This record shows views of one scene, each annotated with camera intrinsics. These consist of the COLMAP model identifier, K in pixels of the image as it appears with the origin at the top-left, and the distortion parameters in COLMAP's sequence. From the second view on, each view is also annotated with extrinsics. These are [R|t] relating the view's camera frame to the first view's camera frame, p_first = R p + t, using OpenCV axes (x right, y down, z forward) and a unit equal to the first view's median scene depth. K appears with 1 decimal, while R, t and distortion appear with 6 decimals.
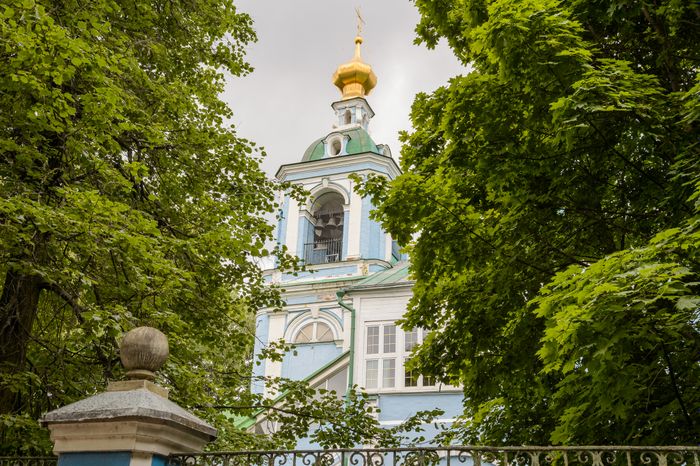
lens RADIAL K [[742.8, 0, 348.1], [0, 742.8, 230.4], [0, 0, 1]] dist [0.046031, 0.004283]
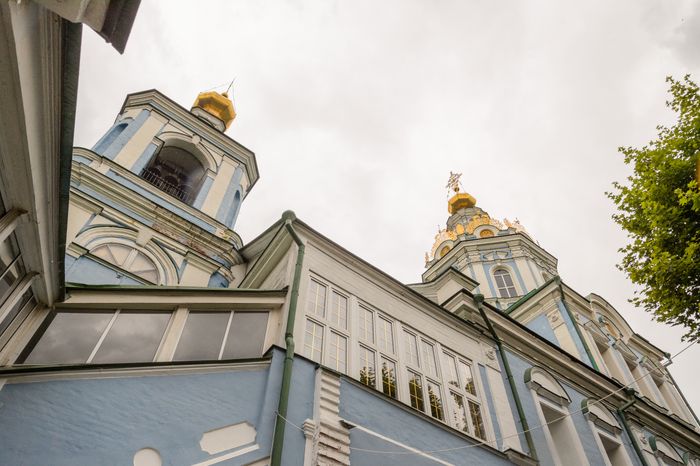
lens RADIAL K [[469.2, 0, 346.9], [0, 469.2, 236.3], [0, 0, 1]] dist [-0.040427, 0.005414]
pose [[0.522284, 0.648757, 0.553474, -0.502849], [-0.351317, 0.755084, -0.553556, 0.769305], [-0.777043, 0.094668, 0.622288, 1.734776]]
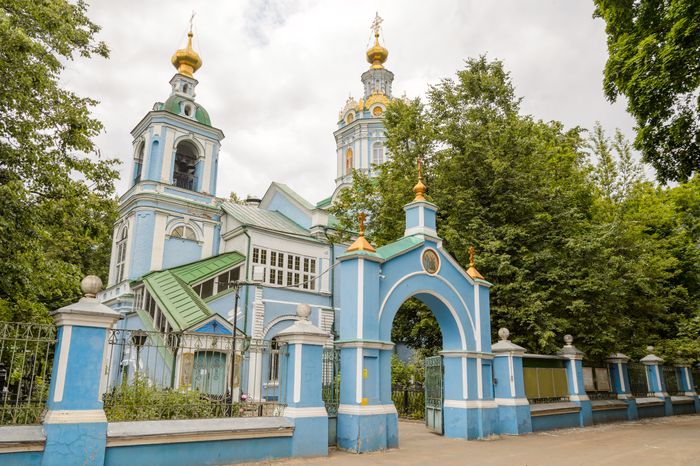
lens RADIAL K [[497.4, 0, 327.4], [0, 497.4, 237.5], [0, 0, 1]] dist [-0.033221, 0.003091]
pose [[0.485021, 0.198916, 0.851579, -2.304844], [-0.368310, 0.929674, -0.007385, 0.112924], [-0.793160, -0.310063, 0.524174, 0.496262]]
